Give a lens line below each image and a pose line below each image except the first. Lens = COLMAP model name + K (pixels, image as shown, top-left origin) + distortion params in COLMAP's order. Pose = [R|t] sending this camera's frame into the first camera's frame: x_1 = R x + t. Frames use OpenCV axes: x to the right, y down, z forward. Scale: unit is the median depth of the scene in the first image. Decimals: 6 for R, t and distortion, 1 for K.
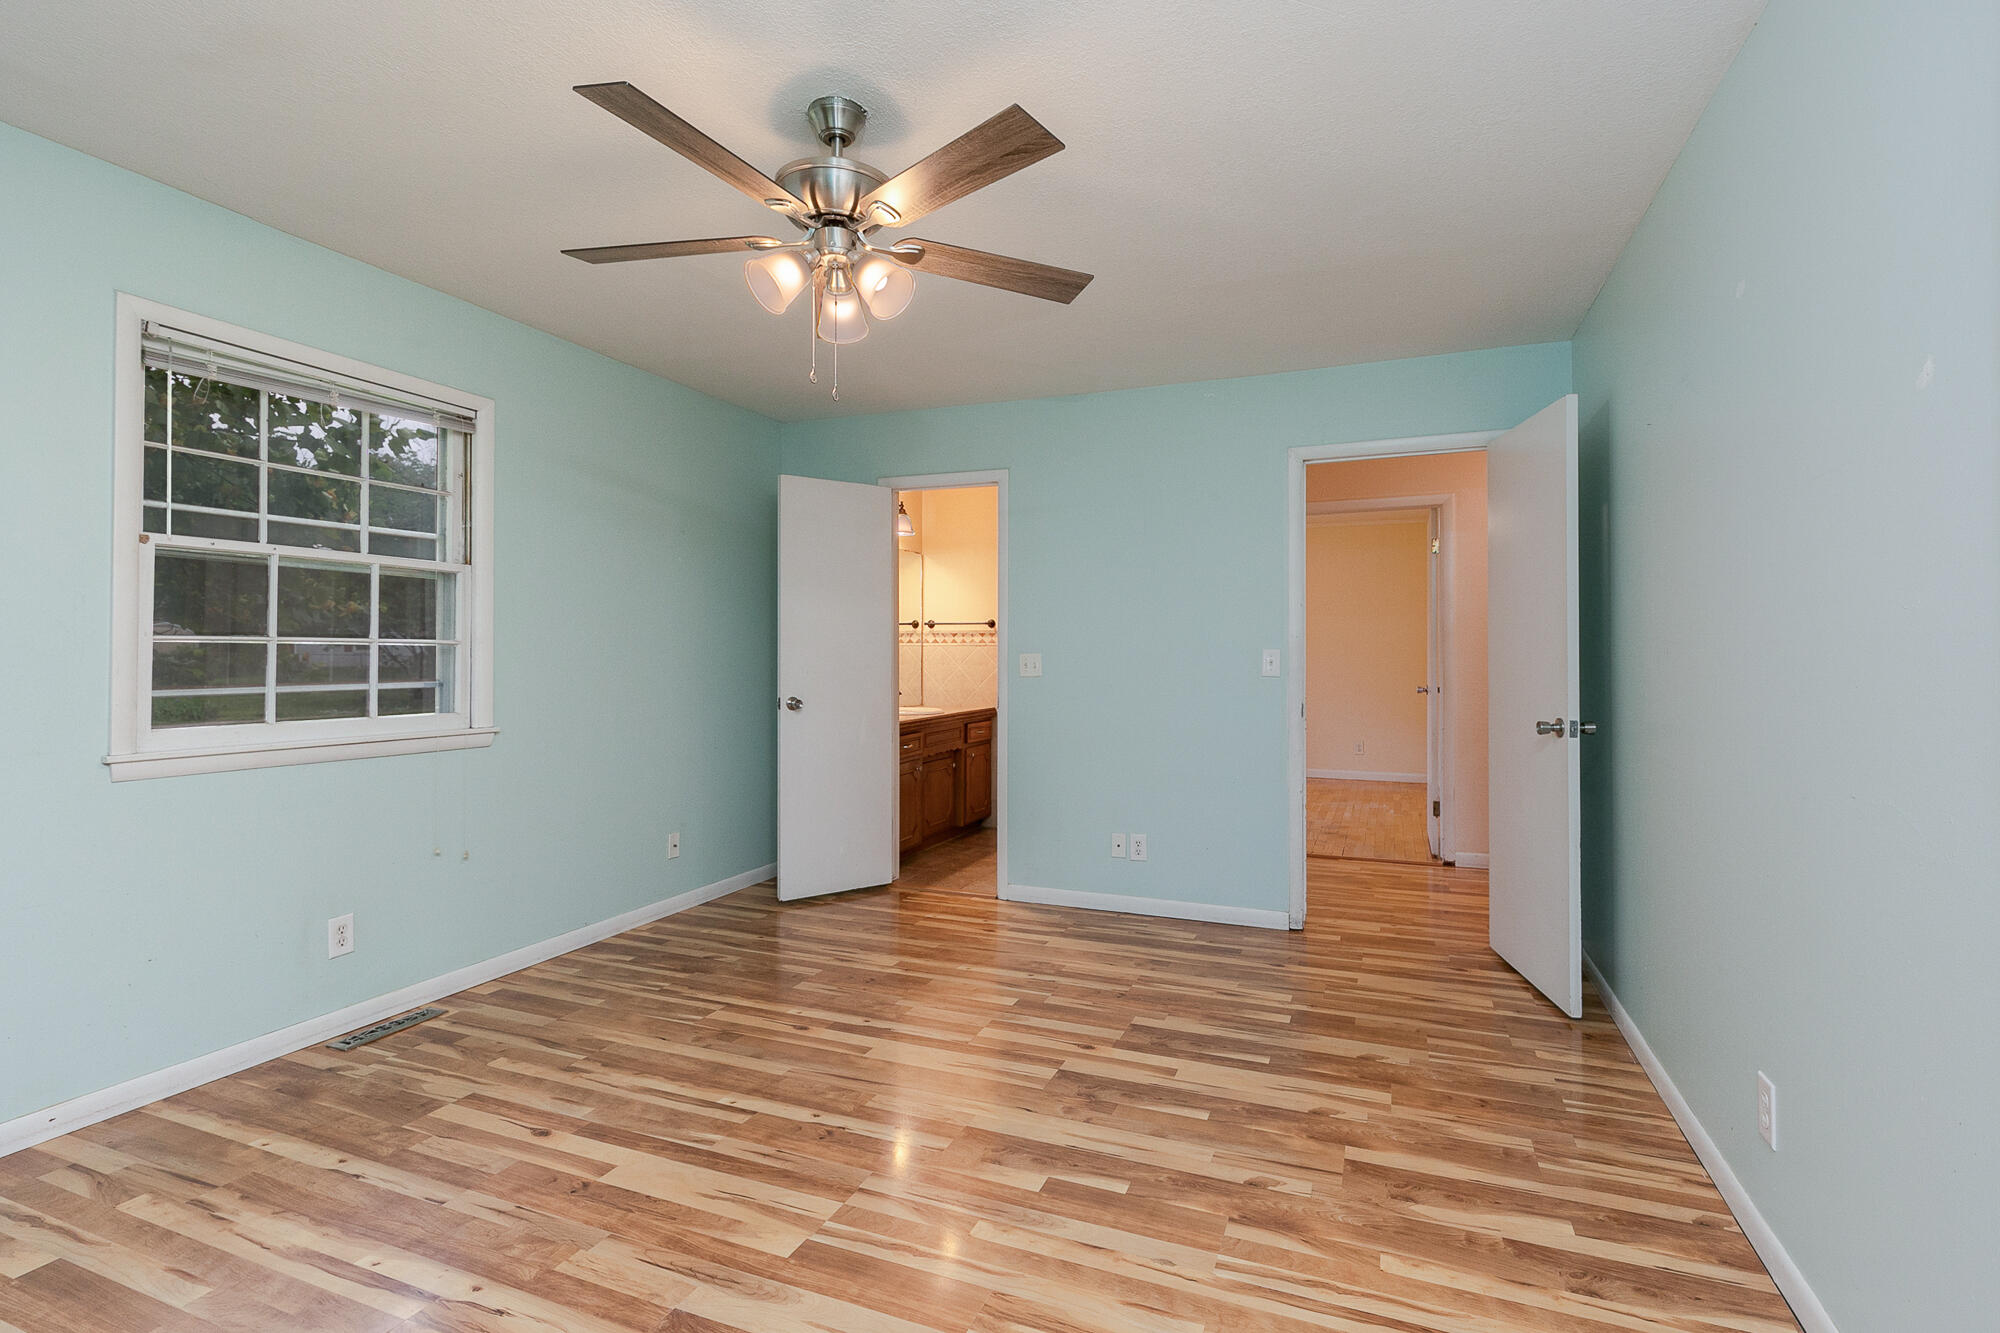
lens RADIAL K [[934.5, 0, 1012.8], [0, 934.5, 656.4], [0, 0, 1]] dist [-0.000053, 0.000954]
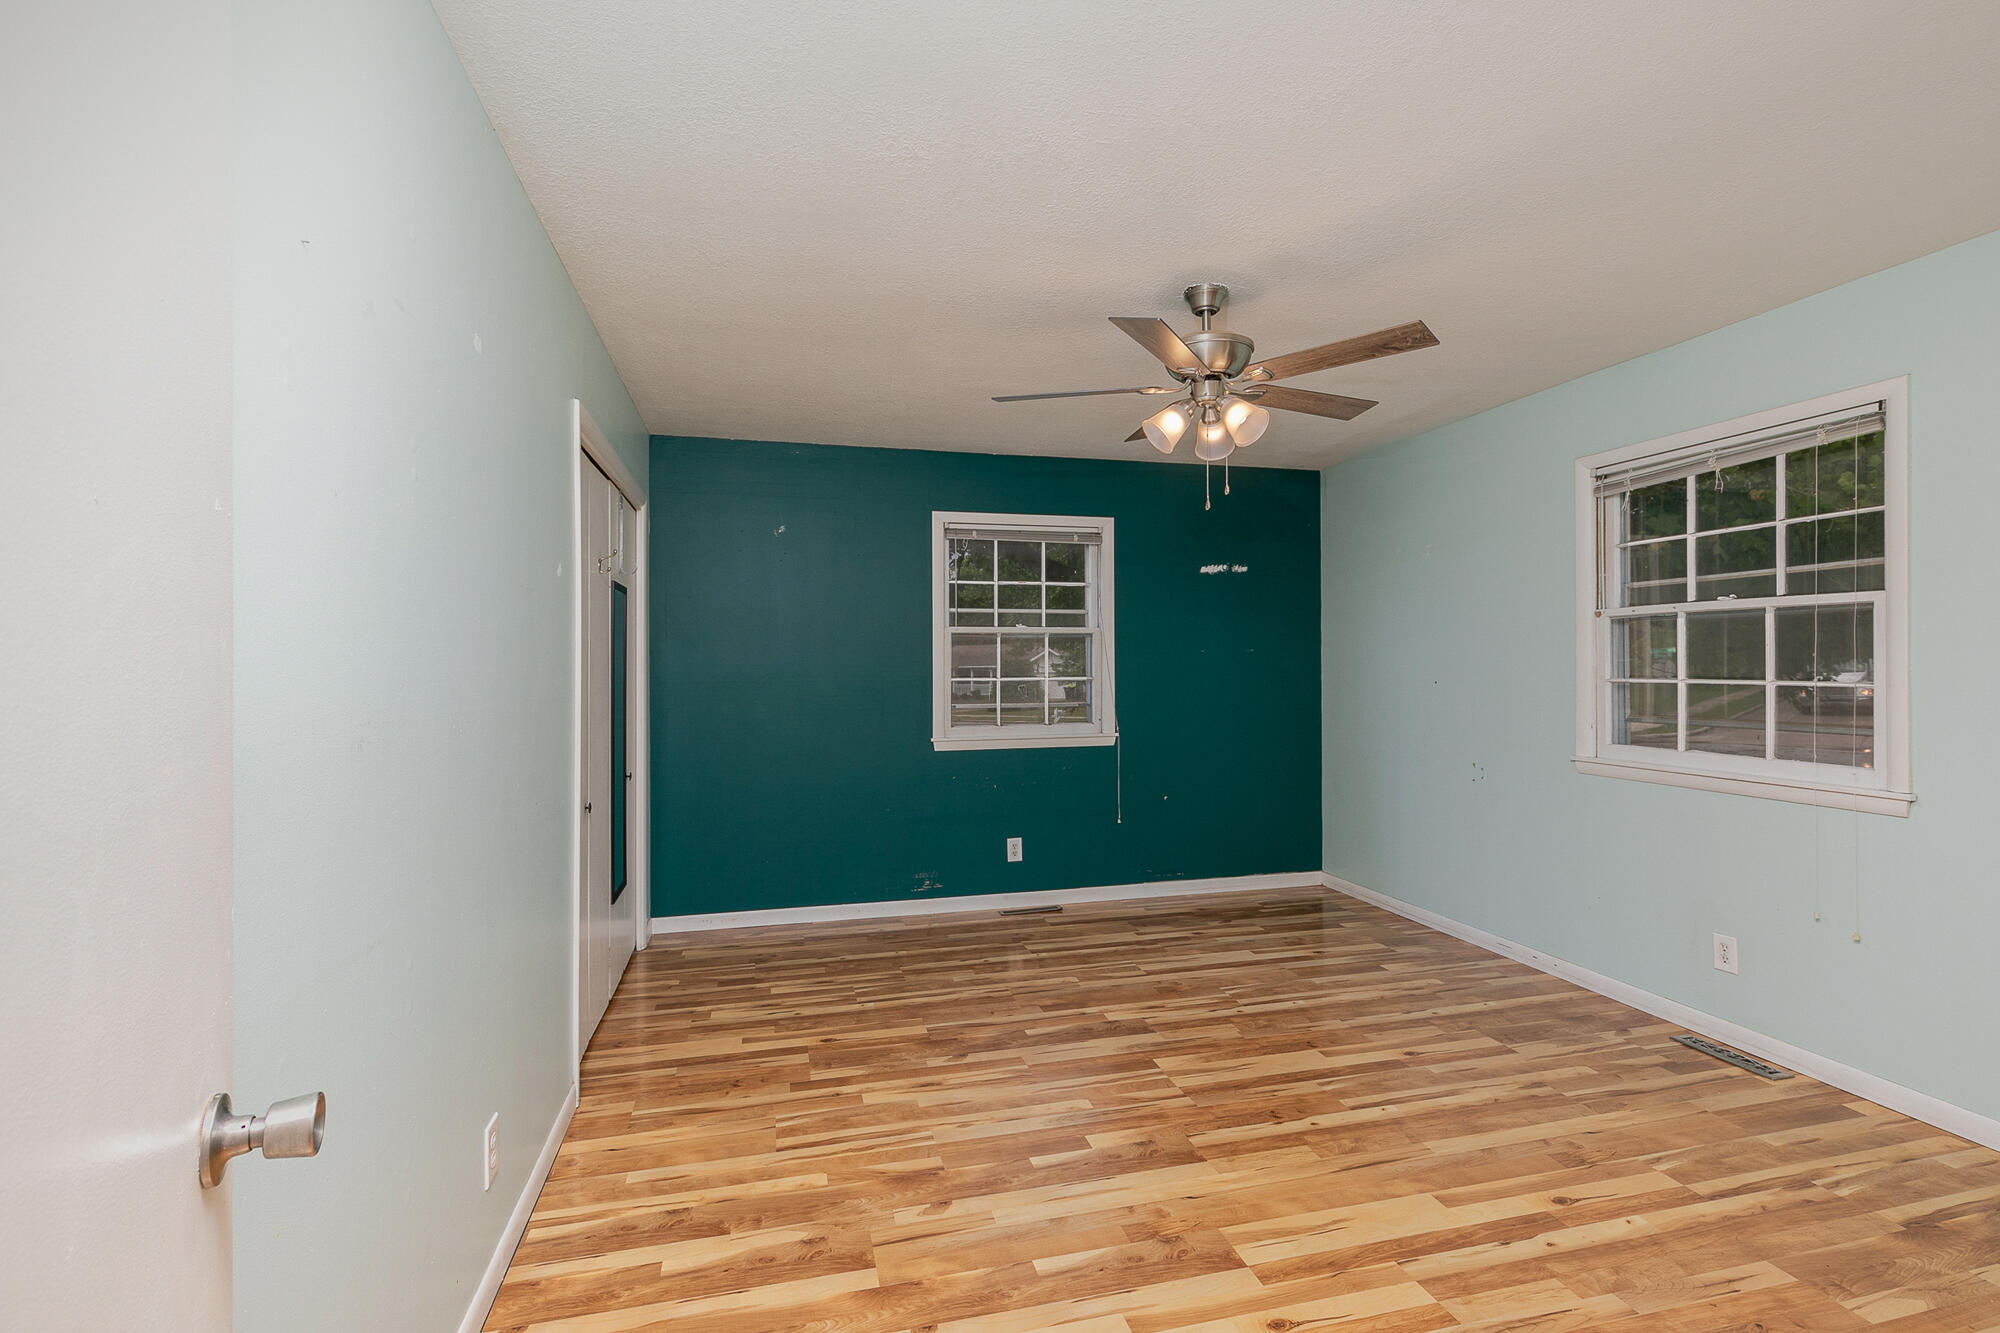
lens RADIAL K [[934.5, 0, 1006.8], [0, 934.5, 666.3], [0, 0, 1]] dist [-0.000053, 0.000954]
pose [[-0.807298, 0.004301, -0.590128, 0.779981], [0.003802, 0.999991, 0.002088, -0.054668], [0.590132, -0.000558, -0.807307, 1.793420]]
